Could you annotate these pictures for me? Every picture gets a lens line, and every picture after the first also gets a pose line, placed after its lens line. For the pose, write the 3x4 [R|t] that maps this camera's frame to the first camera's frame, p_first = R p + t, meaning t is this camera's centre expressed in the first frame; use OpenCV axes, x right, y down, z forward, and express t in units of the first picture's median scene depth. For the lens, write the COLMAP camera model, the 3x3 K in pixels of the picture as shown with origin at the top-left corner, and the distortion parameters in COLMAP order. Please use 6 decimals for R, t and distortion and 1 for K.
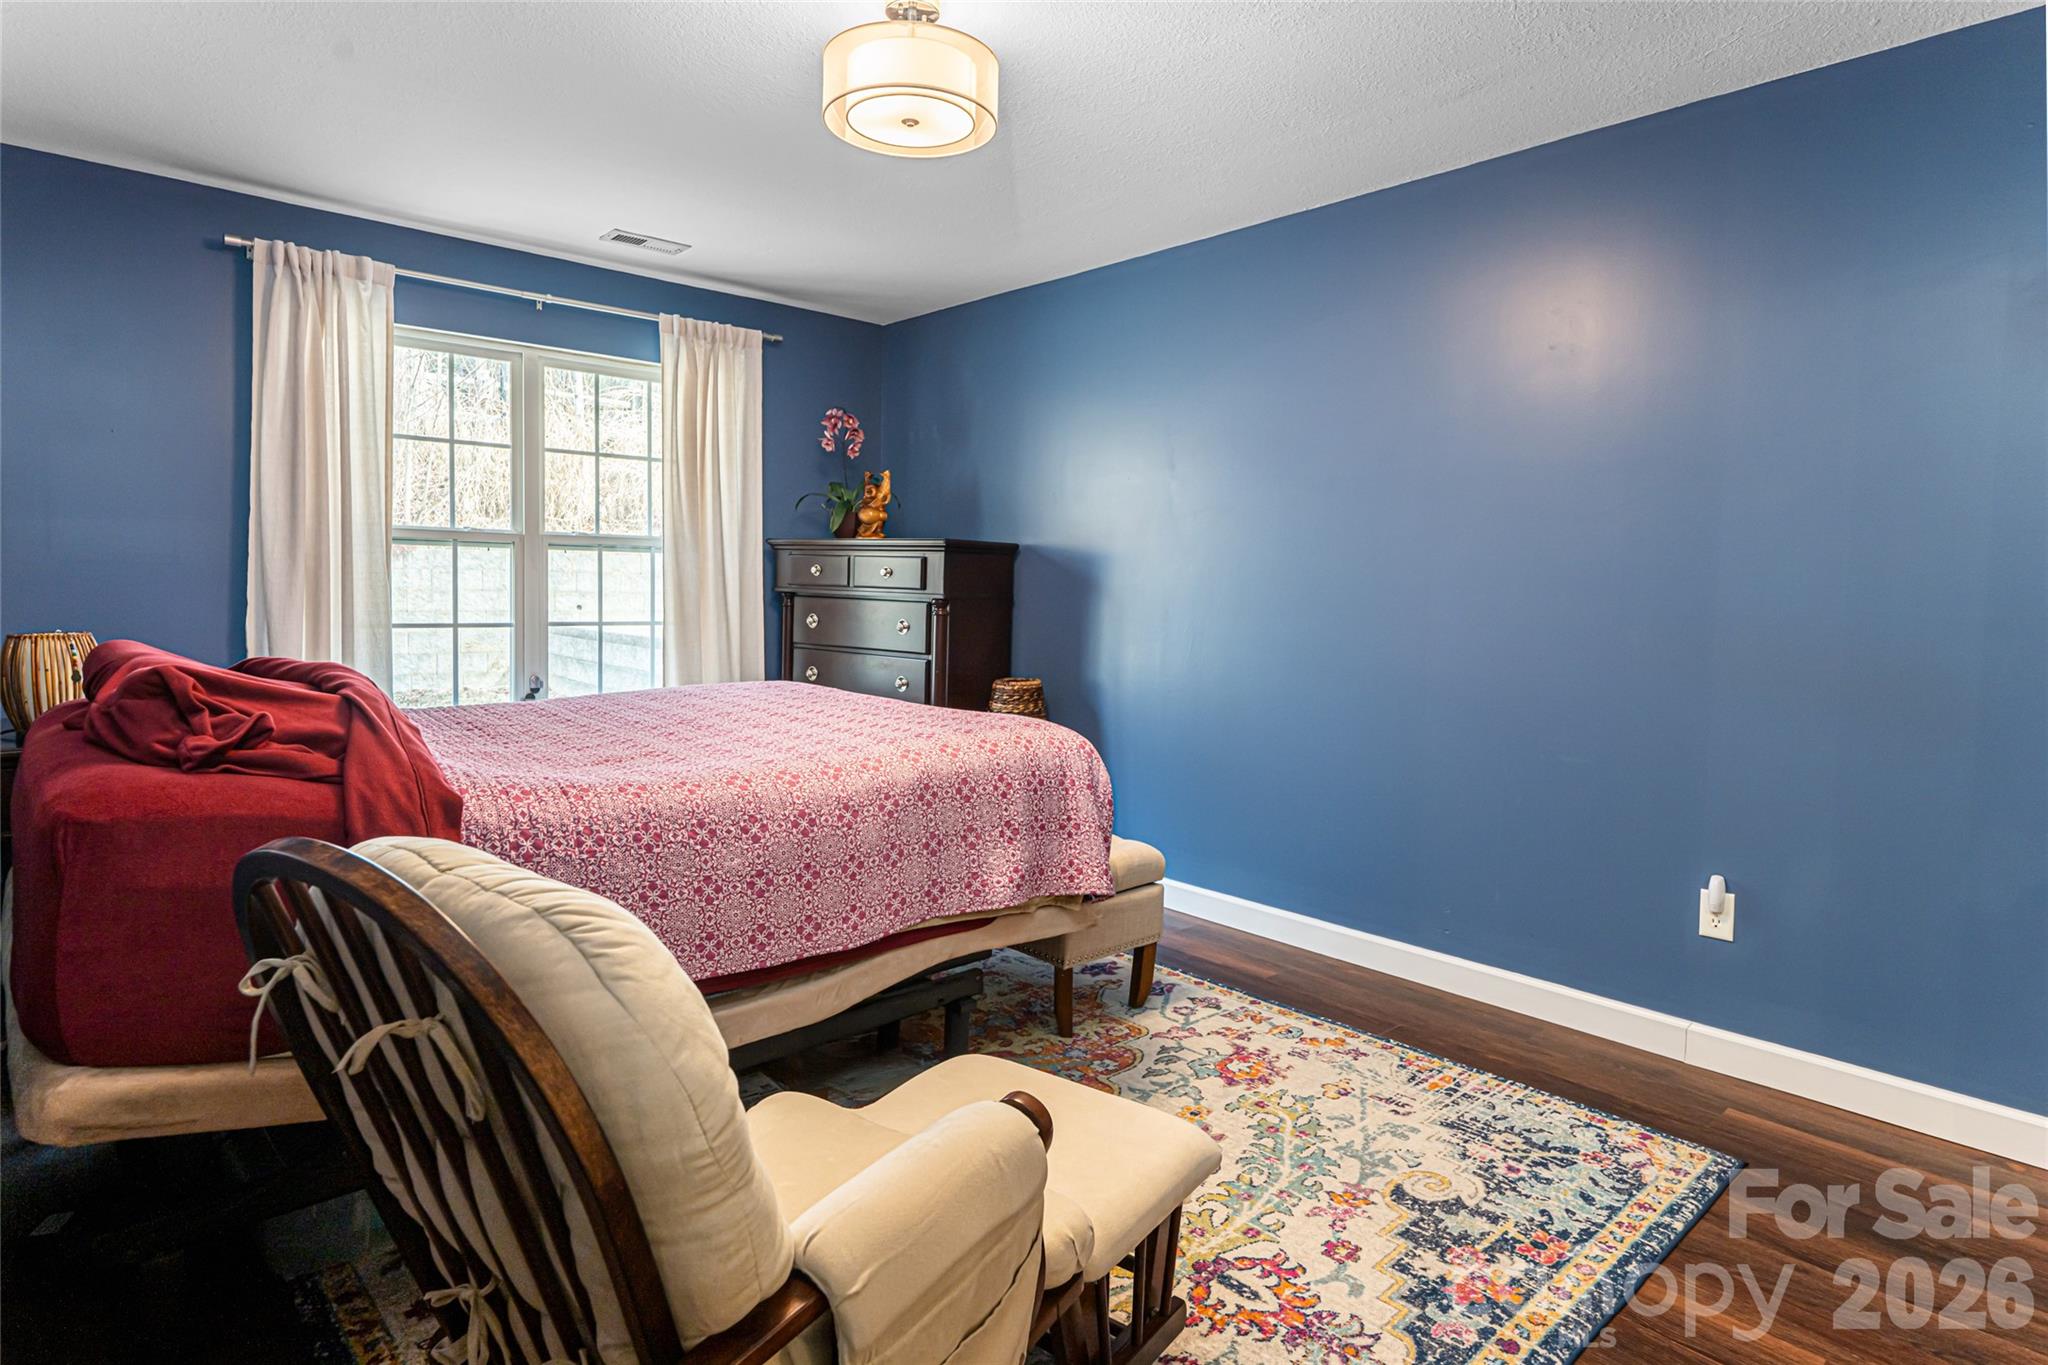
lens RADIAL K [[1054.5, 0, 1030.2], [0, 1054.5, 666.5], [0, 0, 1]] dist [-0.015397, -0.000014]
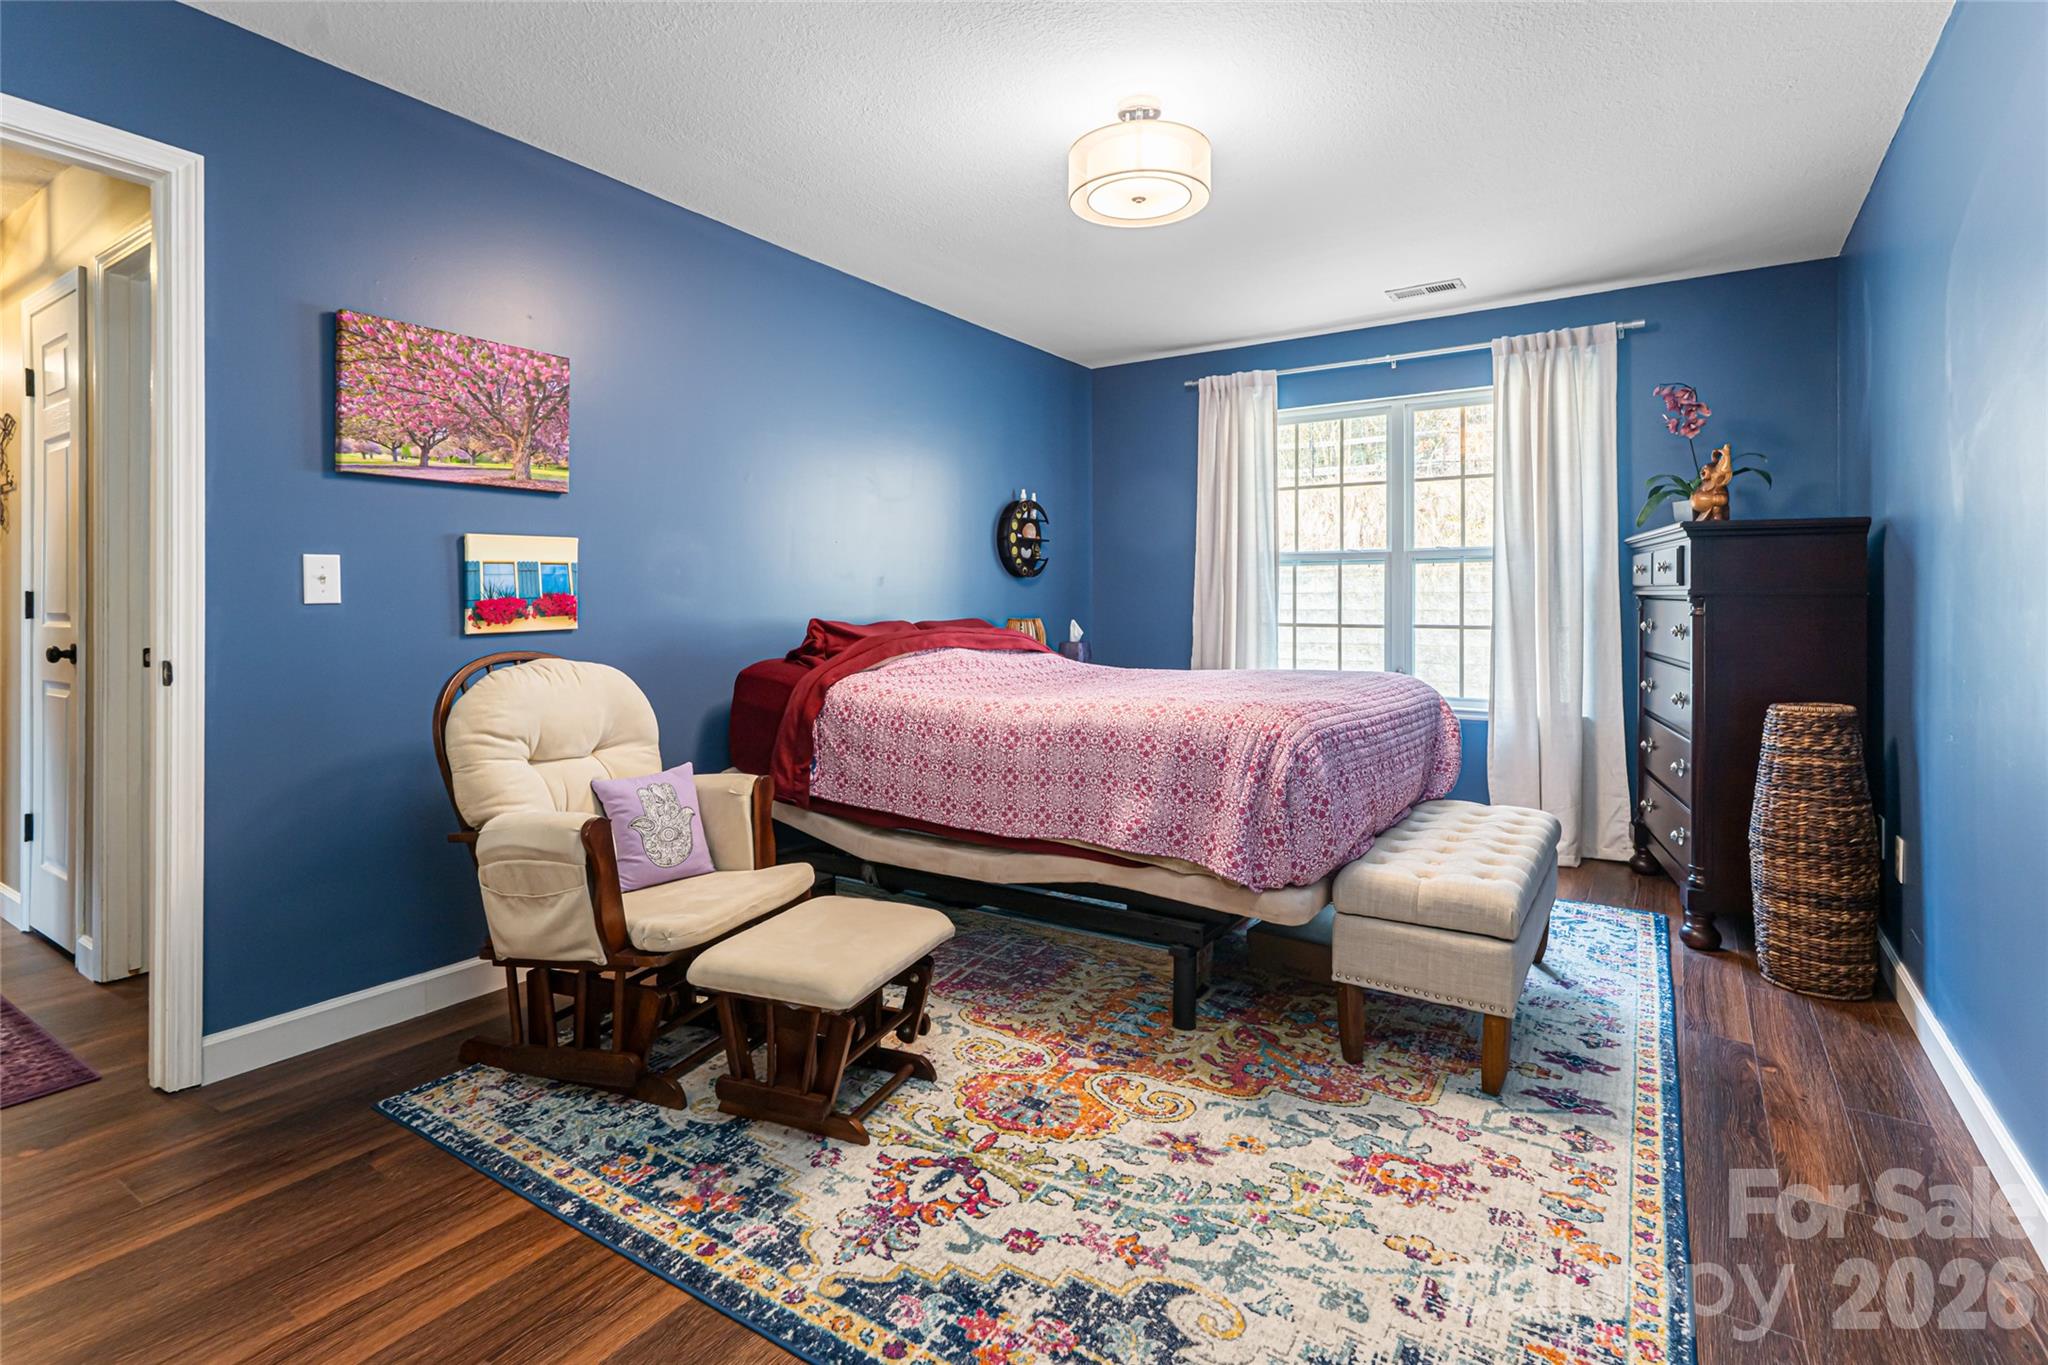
lens RADIAL K [[984.4, 0, 1055.3], [0, 984.4, 606.9], [0, 0, 1]] dist [-0.002337, 0.000004]
pose [[0.280285, -0.016537, -0.959774, 0.790548], [-0.066024, 0.997152, -0.036462, 0.008081], [0.957643, 0.073588, 0.278395, 0.495040]]
